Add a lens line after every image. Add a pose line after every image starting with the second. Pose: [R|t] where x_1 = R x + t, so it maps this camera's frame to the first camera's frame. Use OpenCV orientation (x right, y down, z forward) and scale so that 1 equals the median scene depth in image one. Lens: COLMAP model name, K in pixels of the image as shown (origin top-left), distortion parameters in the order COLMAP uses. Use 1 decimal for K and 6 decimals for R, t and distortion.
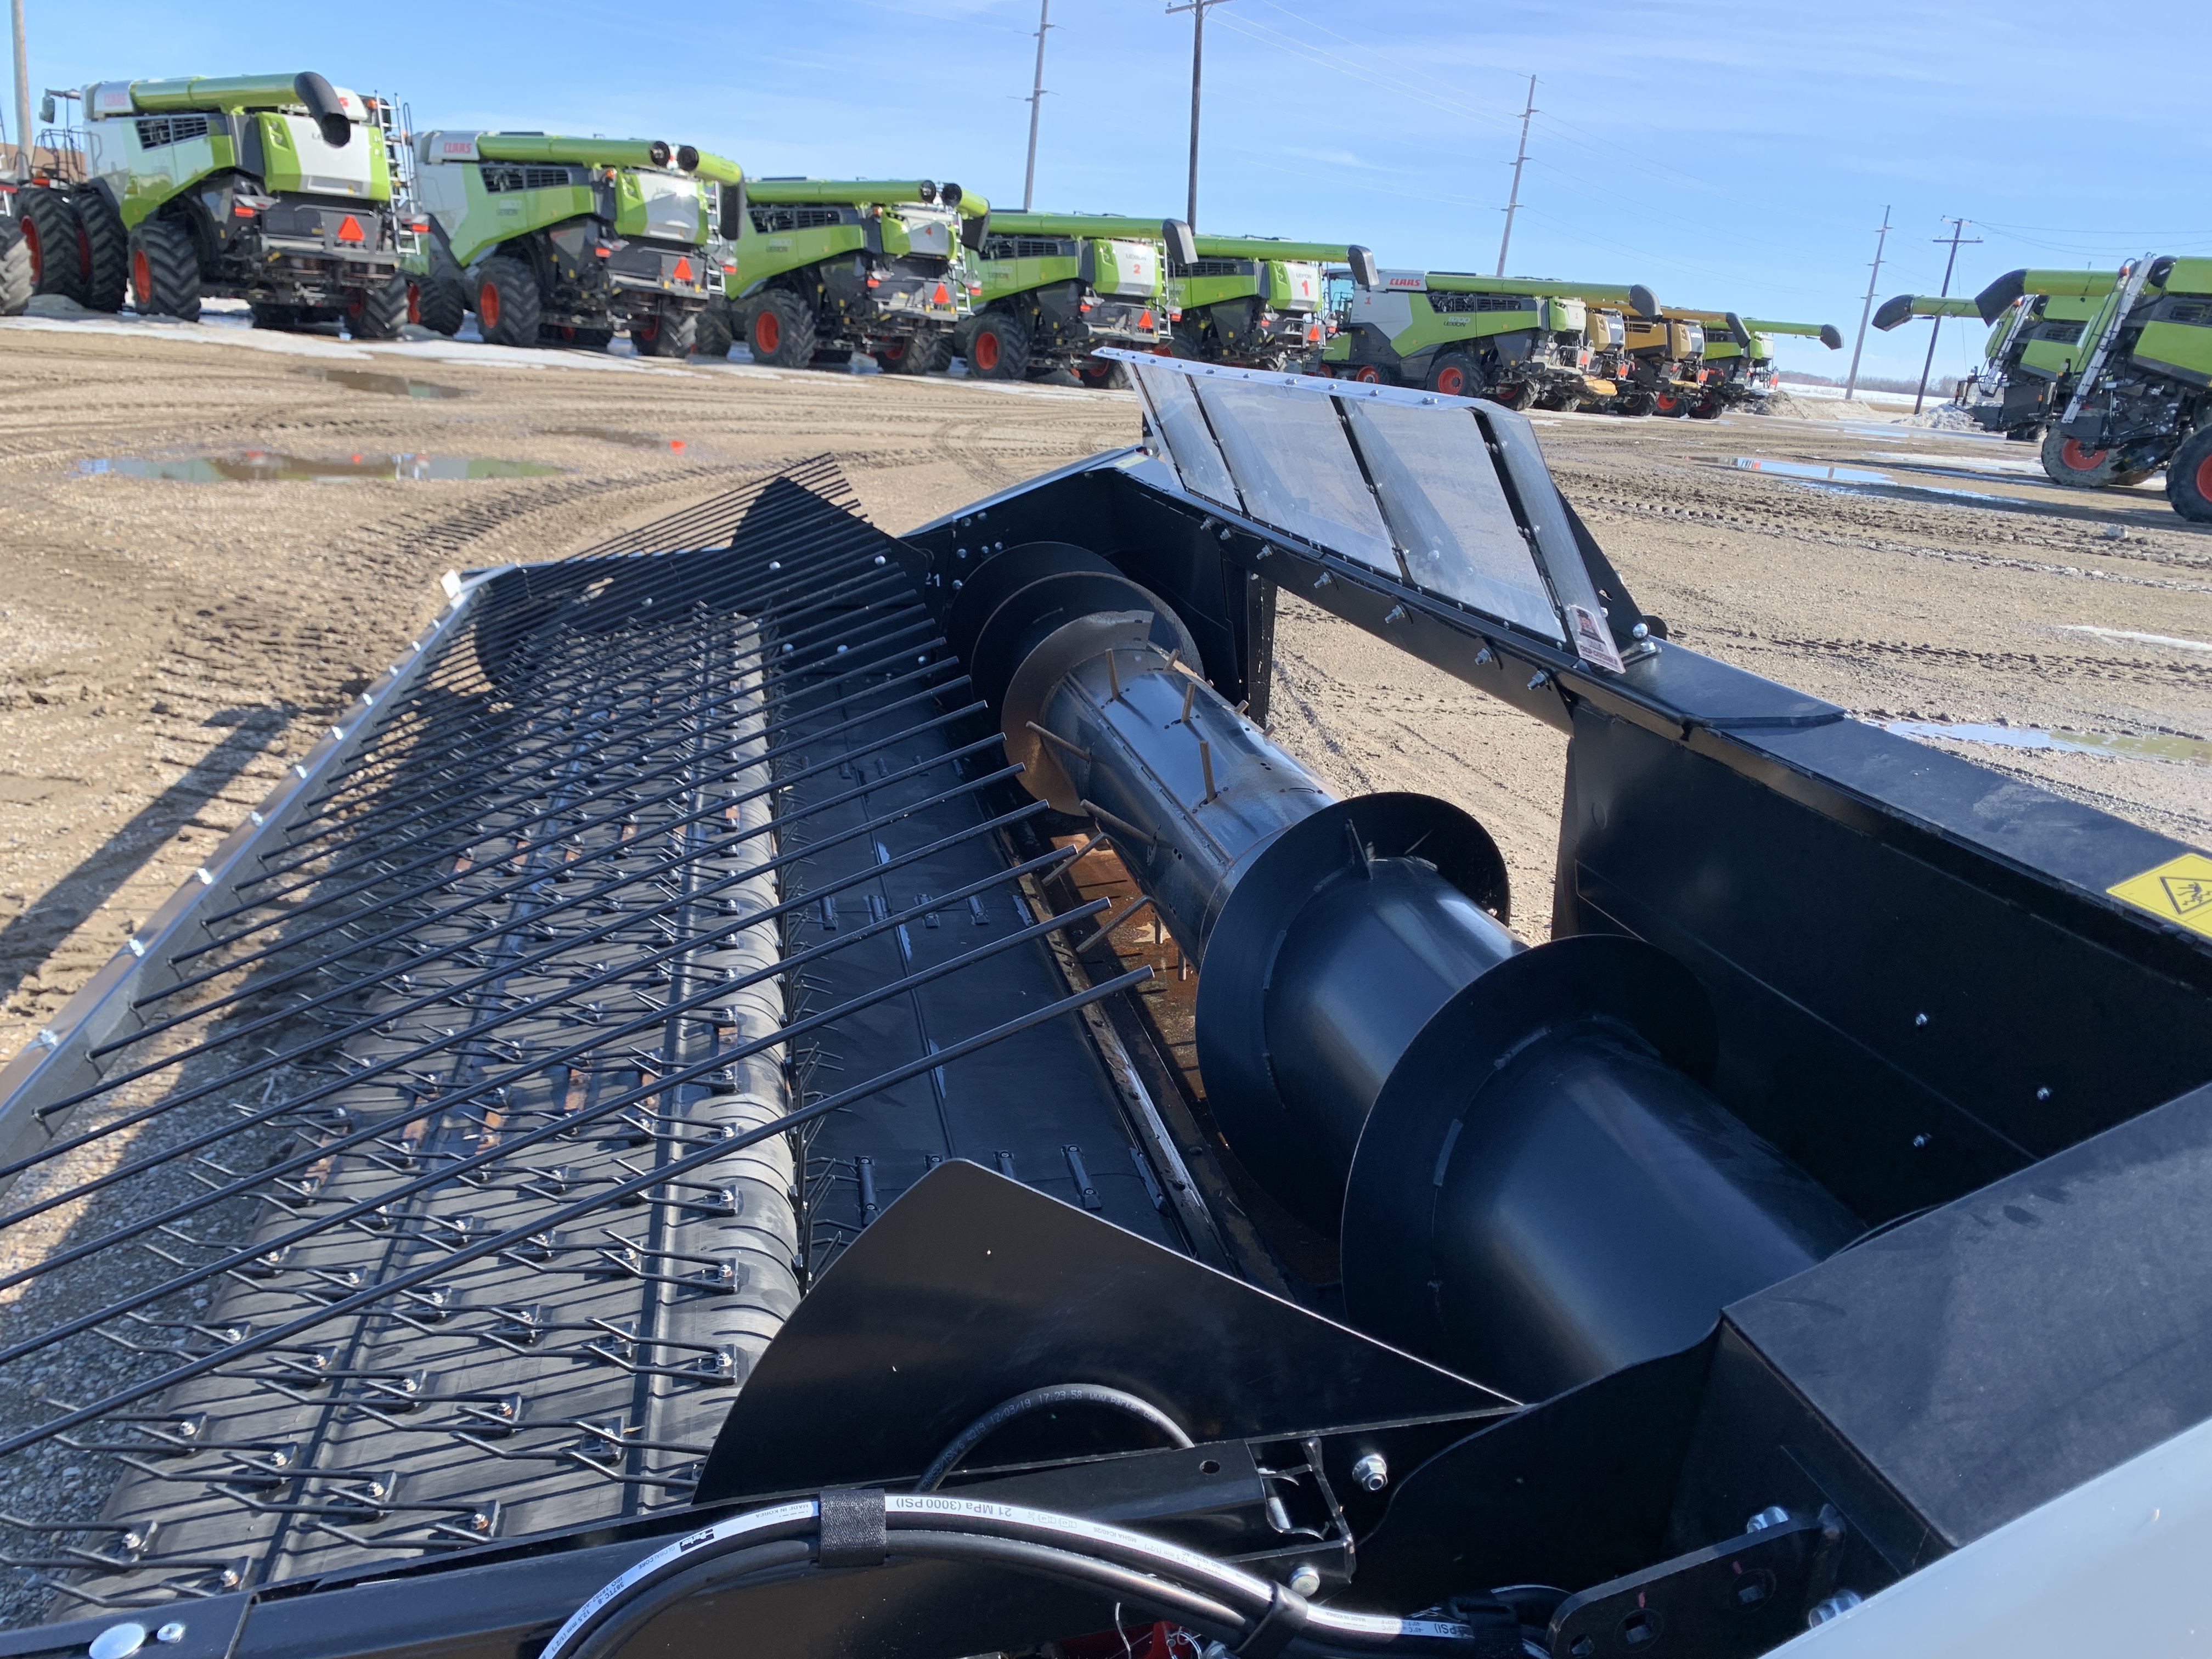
lens RADIAL K [[1698.5, 0, 1079.5], [0, 1698.5, 822.8], [0, 0, 1]] dist [0.001761, -0.001012]
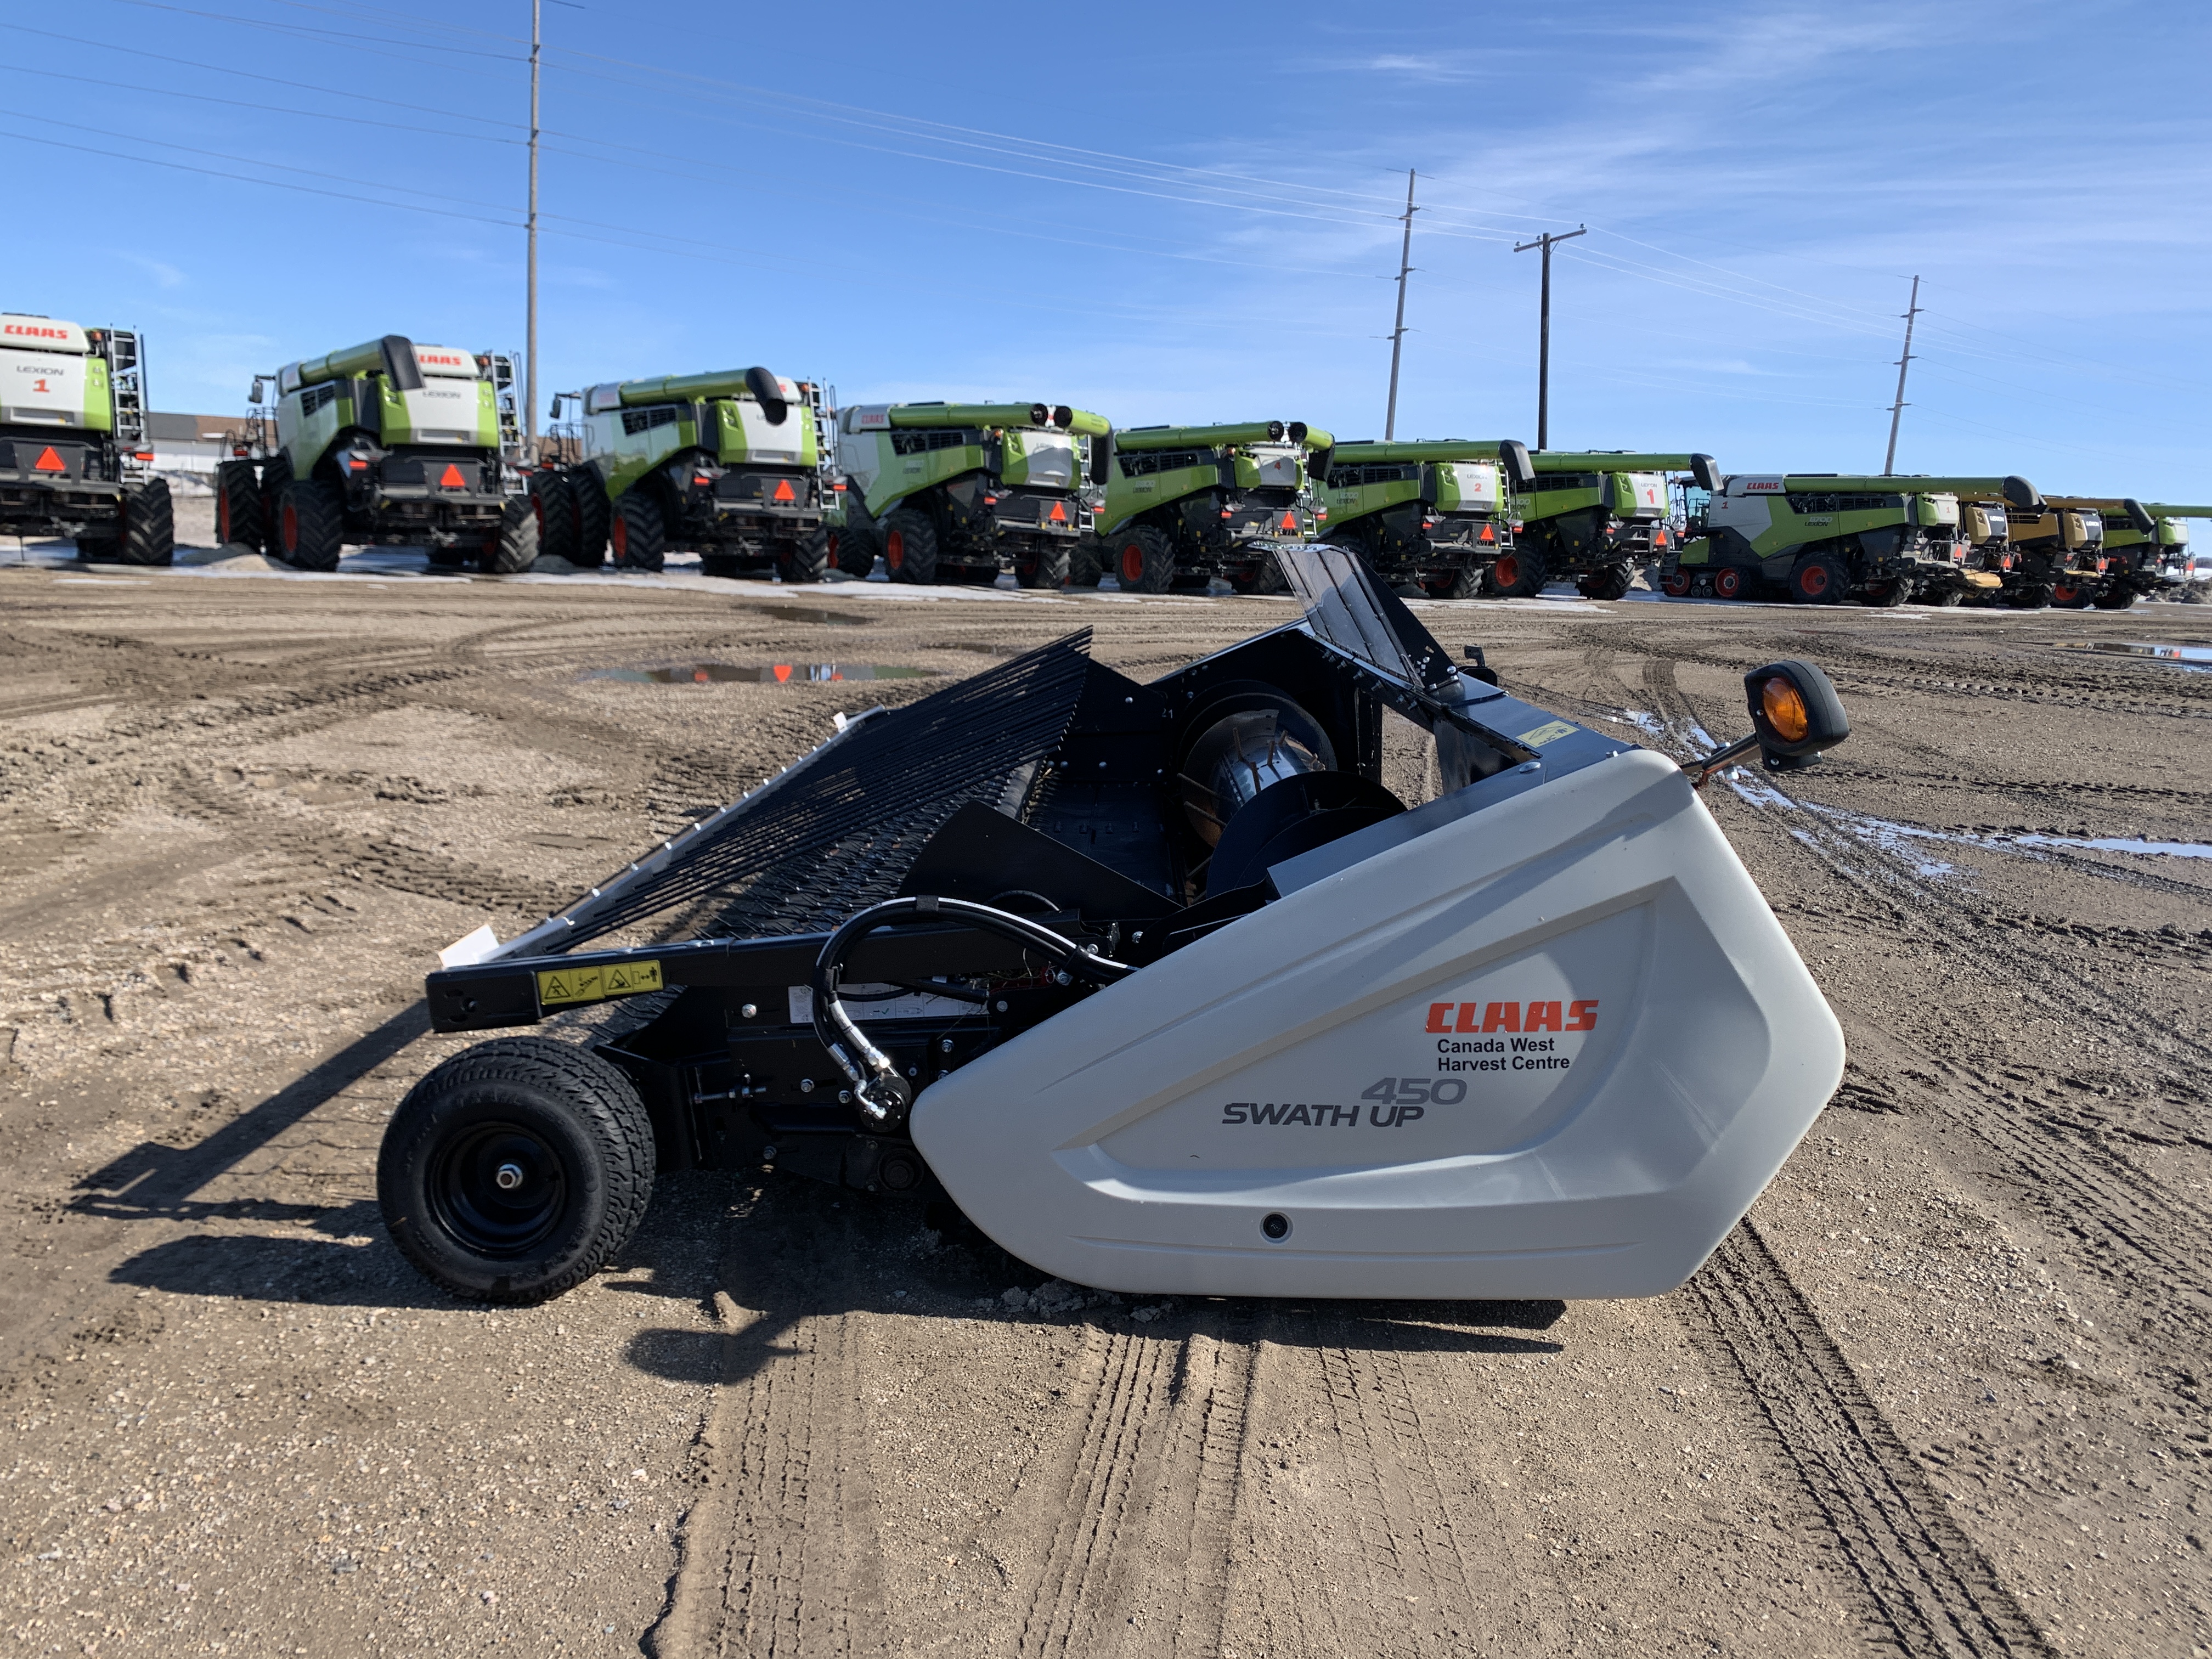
lens RADIAL K [[1675.0, 0, 1078.3], [0, 1675.0, 819.7], [0, 0, 1]] dist [0.080895, -0.118020]
pose [[0.975643, -0.008575, -0.219197, 0.023434], [-0.019624, 0.991817, -0.126147, 0.019313], [0.218485, 0.127375, 0.967492, -0.054778]]
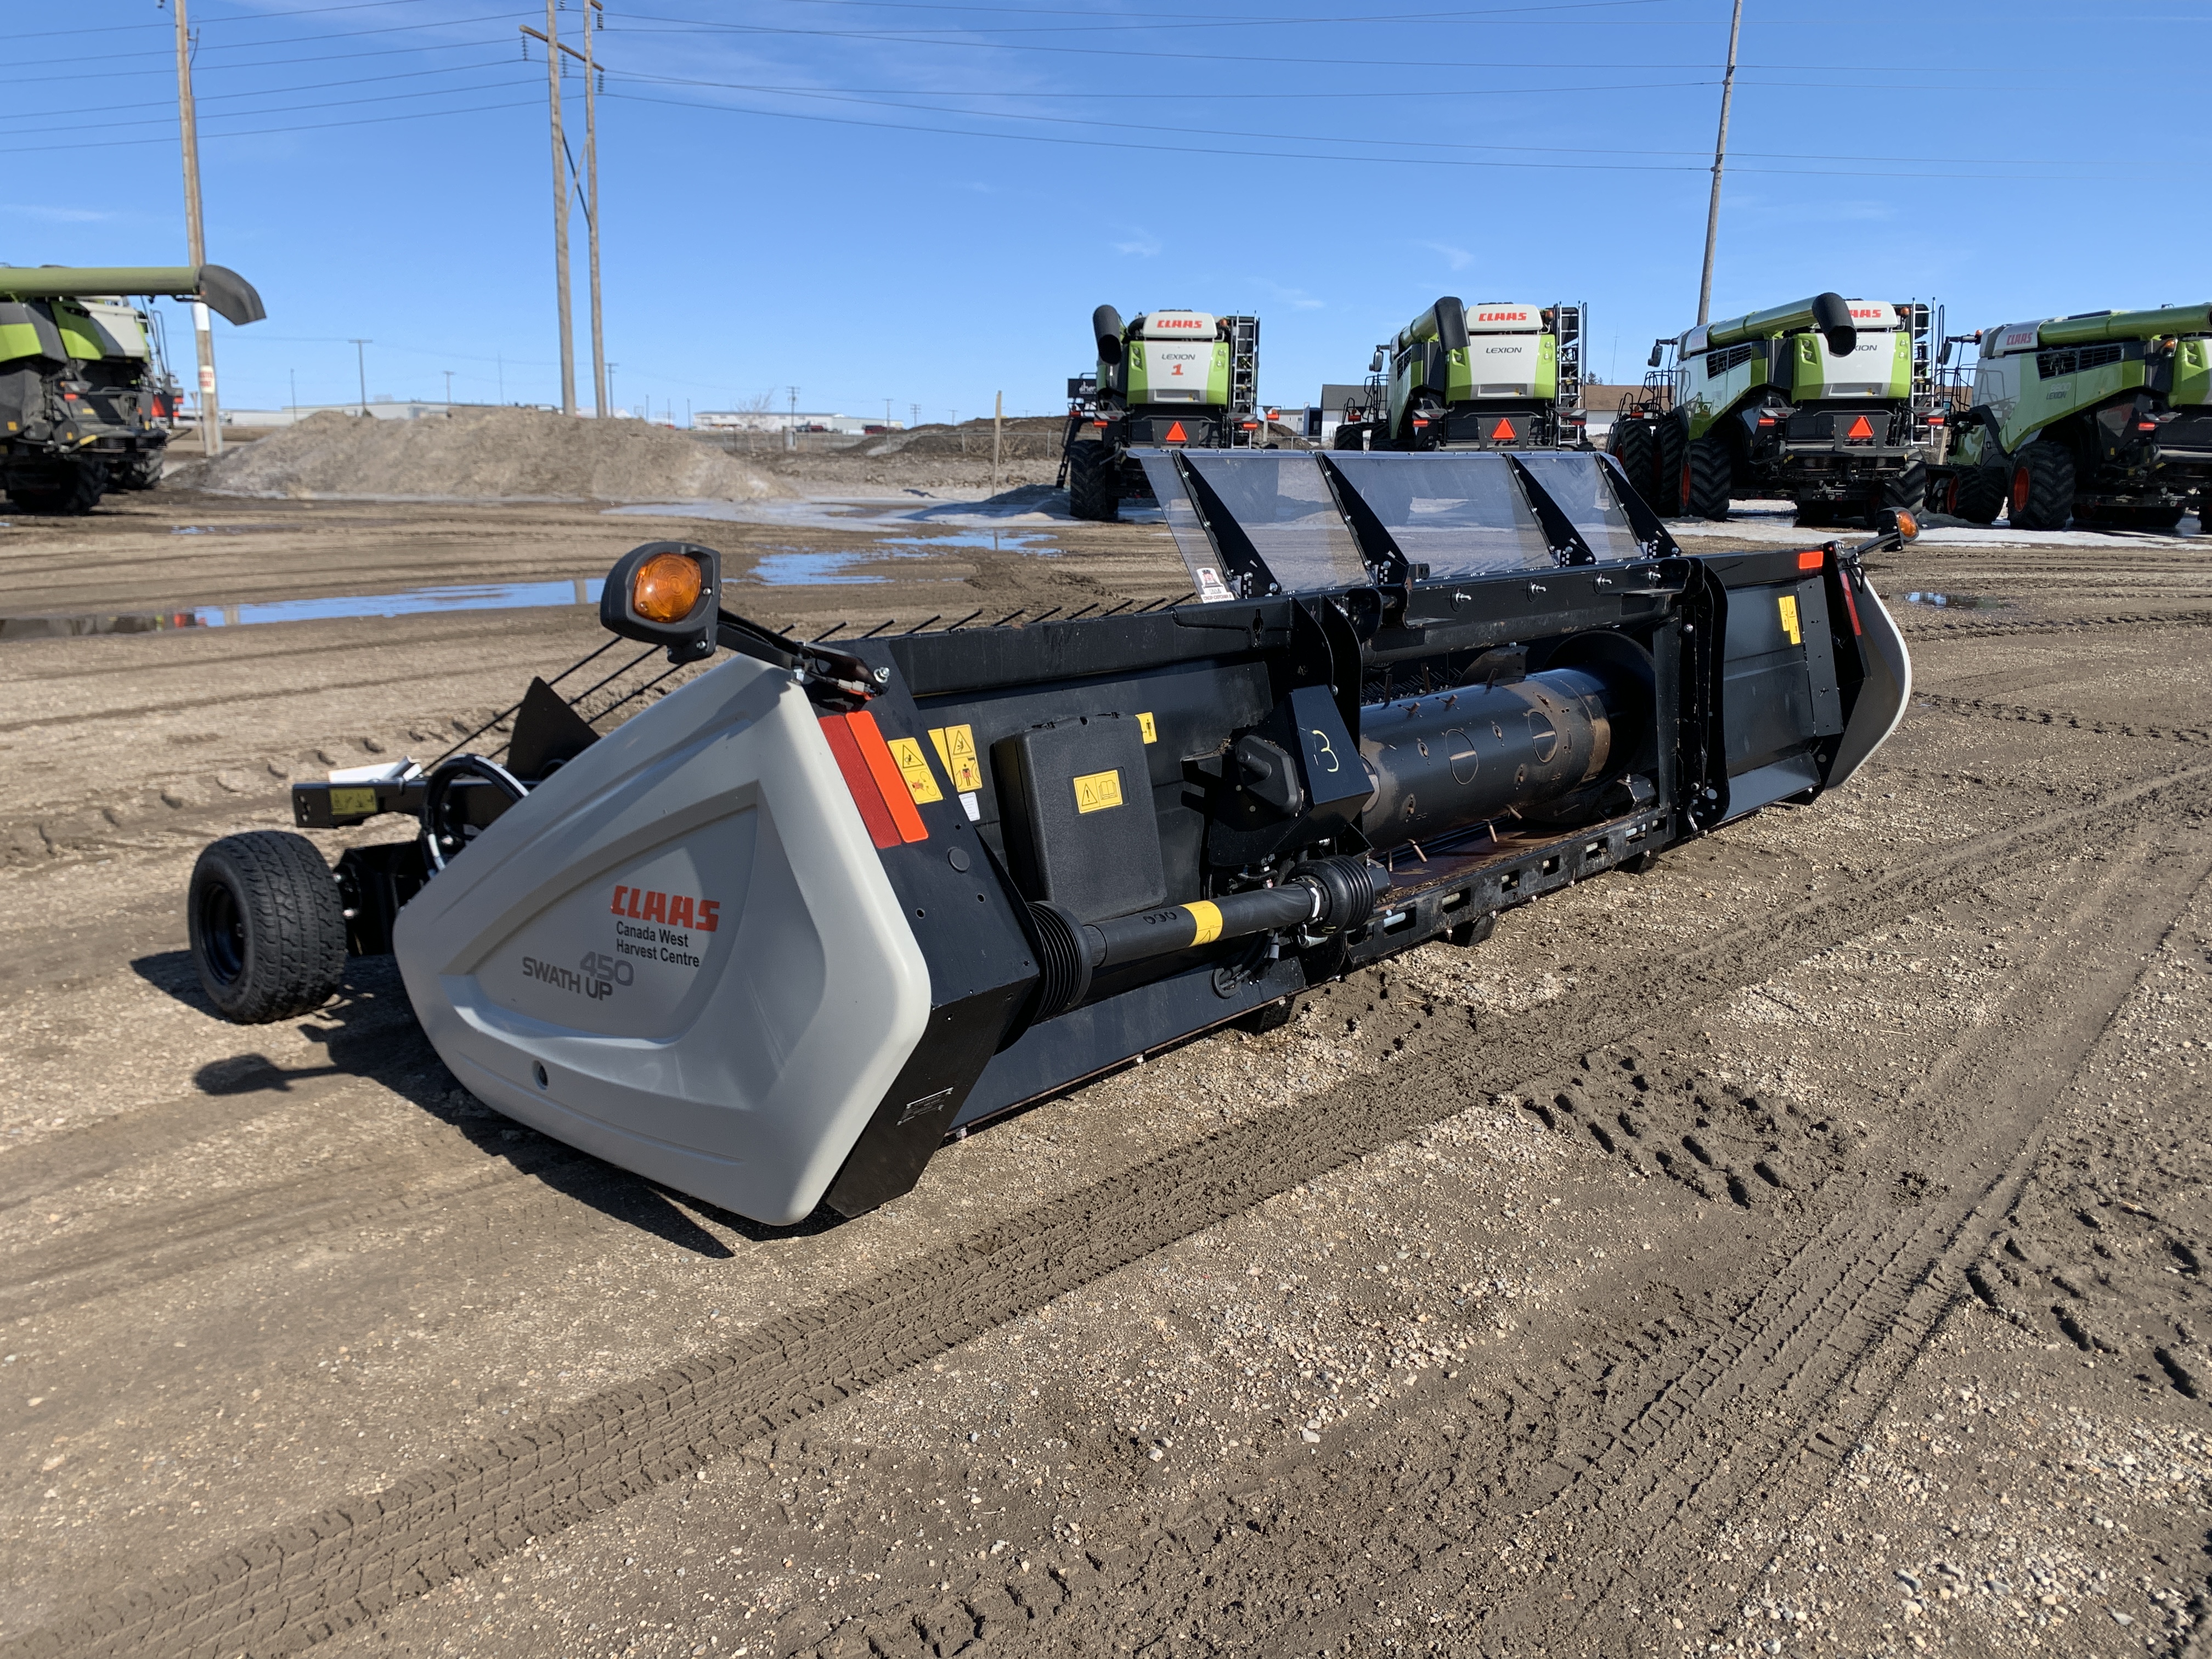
lens RADIAL K [[1698.5, 0, 1079.5], [0, 1698.5, 822.8], [0, 0, 1]] dist [0.001761, -0.001012]
pose [[0.618003, 0.085426, -0.781521, 0.103503], [-0.175358, 0.984013, -0.031108, 0.012947], [0.766369, 0.156271, 0.623103, -0.006031]]
